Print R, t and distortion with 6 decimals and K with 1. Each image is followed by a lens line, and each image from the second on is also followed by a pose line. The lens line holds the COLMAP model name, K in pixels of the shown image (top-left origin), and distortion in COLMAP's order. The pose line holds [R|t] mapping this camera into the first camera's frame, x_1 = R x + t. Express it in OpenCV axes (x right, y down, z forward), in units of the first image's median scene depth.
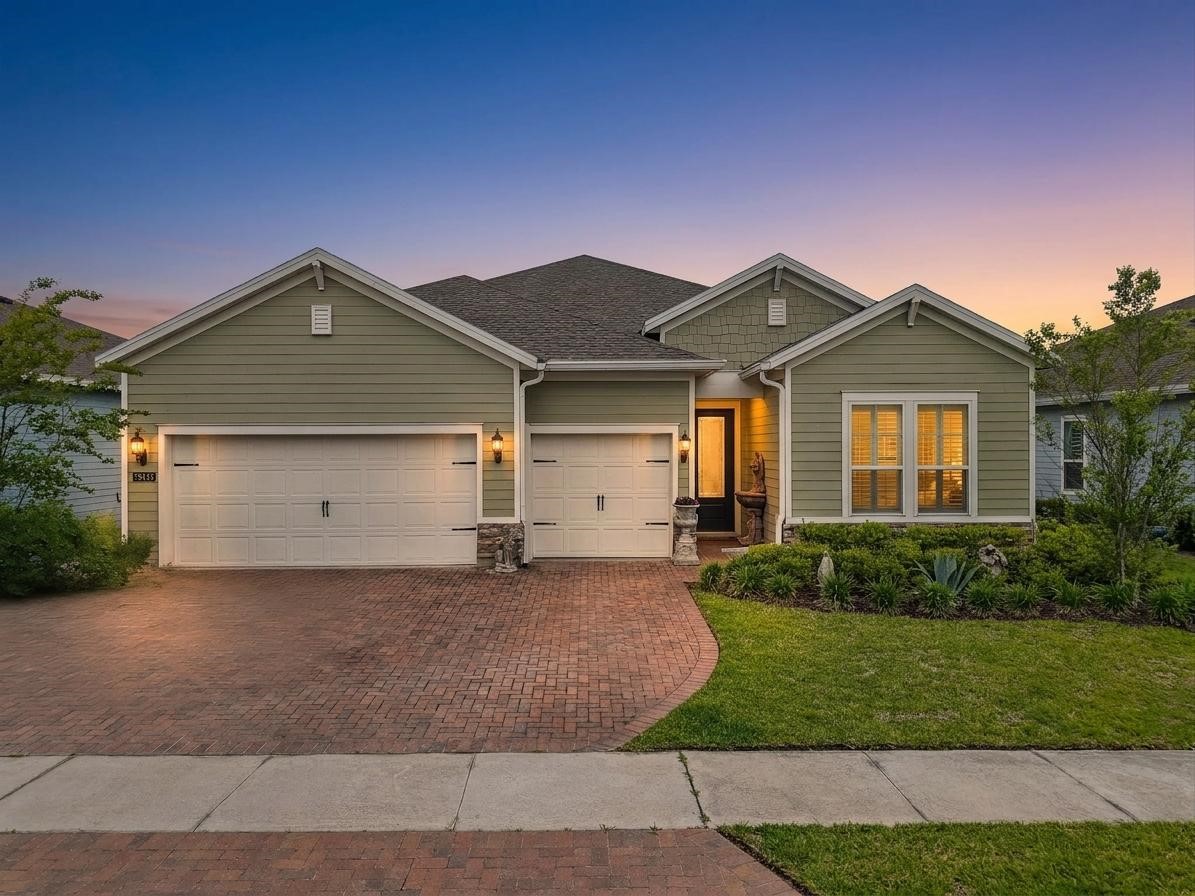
lens RADIAL K [[773.0, 0, 604.0], [0, 773.0, 451.2], [0, 0, 1]] dist [0.019410, -0.025125]
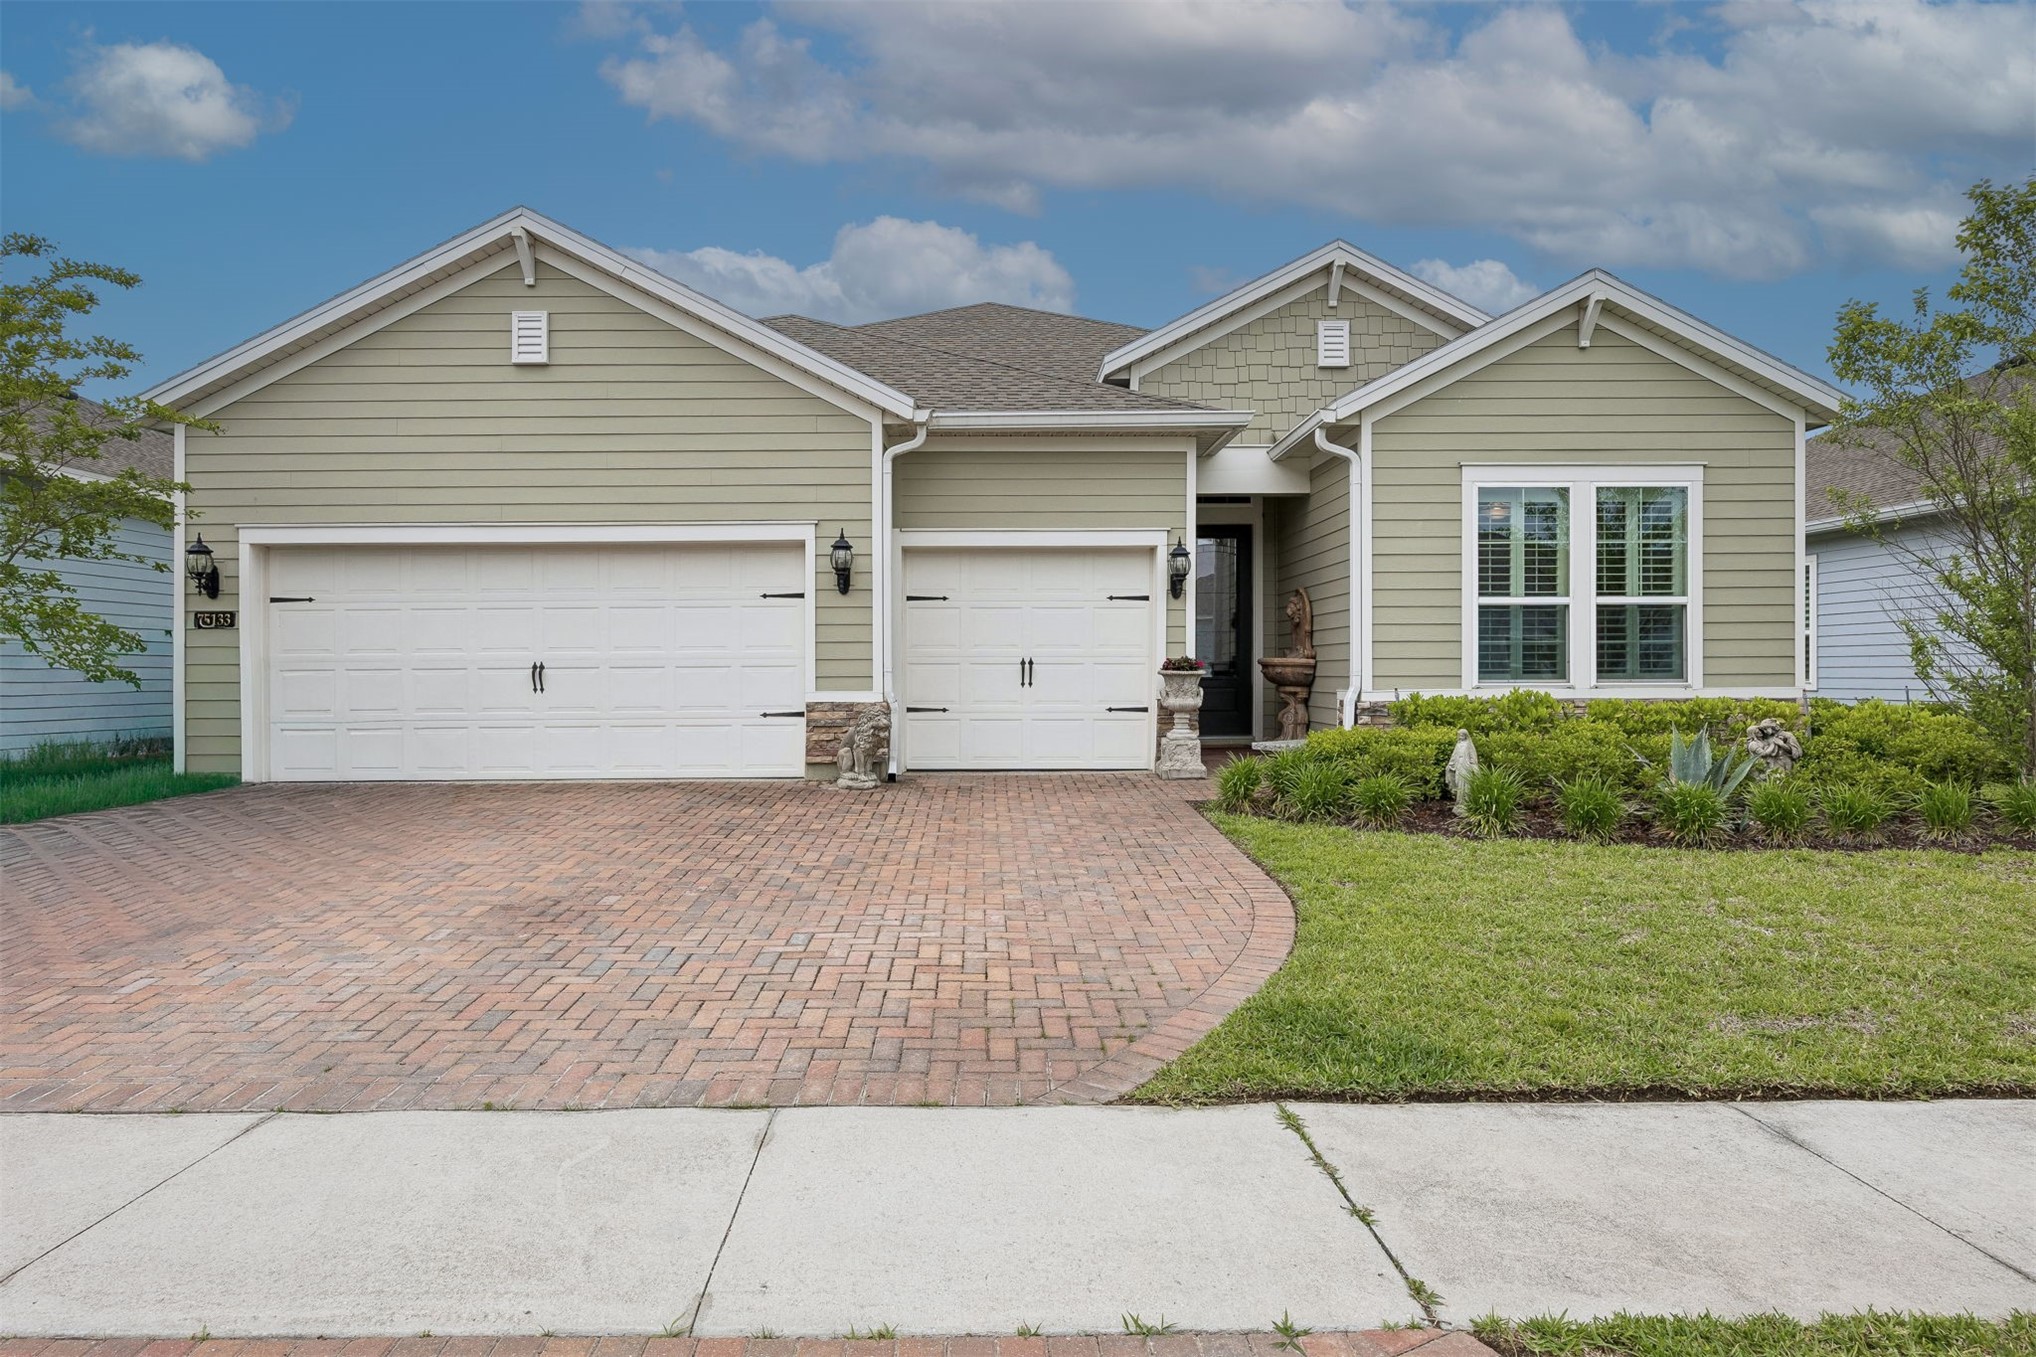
lens RADIAL K [[1144.0, 0, 1009.4], [0, 1144.0, 668.0], [0, 0, 1]] dist [-0.008935, 0.007249]
pose [[0.999999, -0.000225, 0.001255, -0.021664], [0.000227, 0.999999, -0.001692, 0.078224], [-0.001254, 0.001692, 0.999998, 0.196308]]
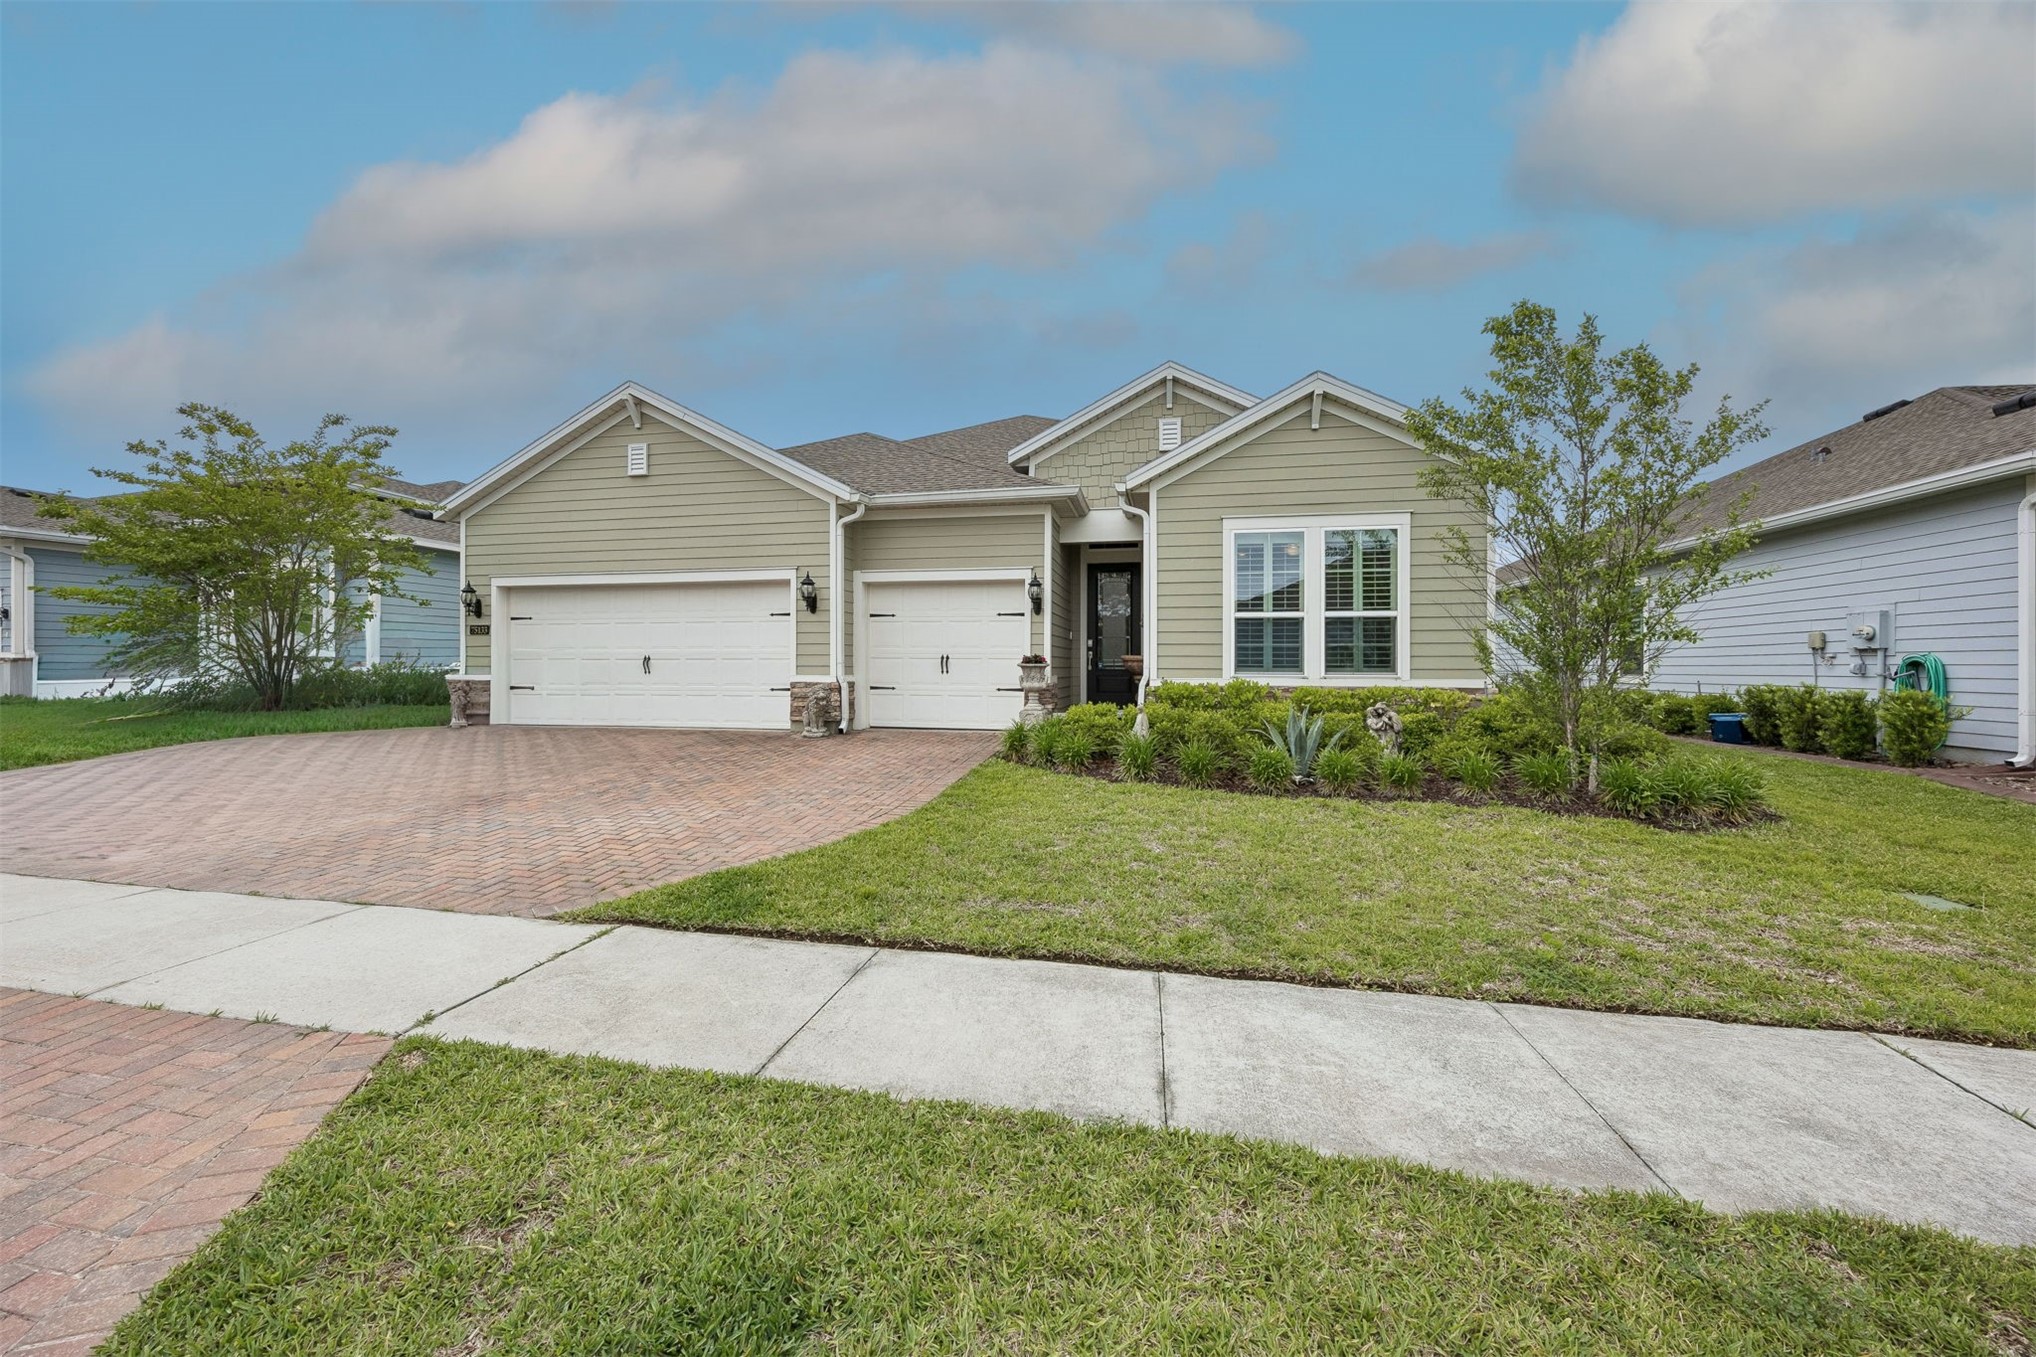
lens RADIAL K [[780.9, 0, 989.1], [0, 780.9, 659.8], [0, 0, 1]] dist [-0.004594, -0.000117]
pose [[0.977169, 0.005965, -0.212378, 0.270362], [-0.006682, 0.999974, -0.002657, 0.077158], [0.212357, 0.004015, 0.977184, 0.200575]]
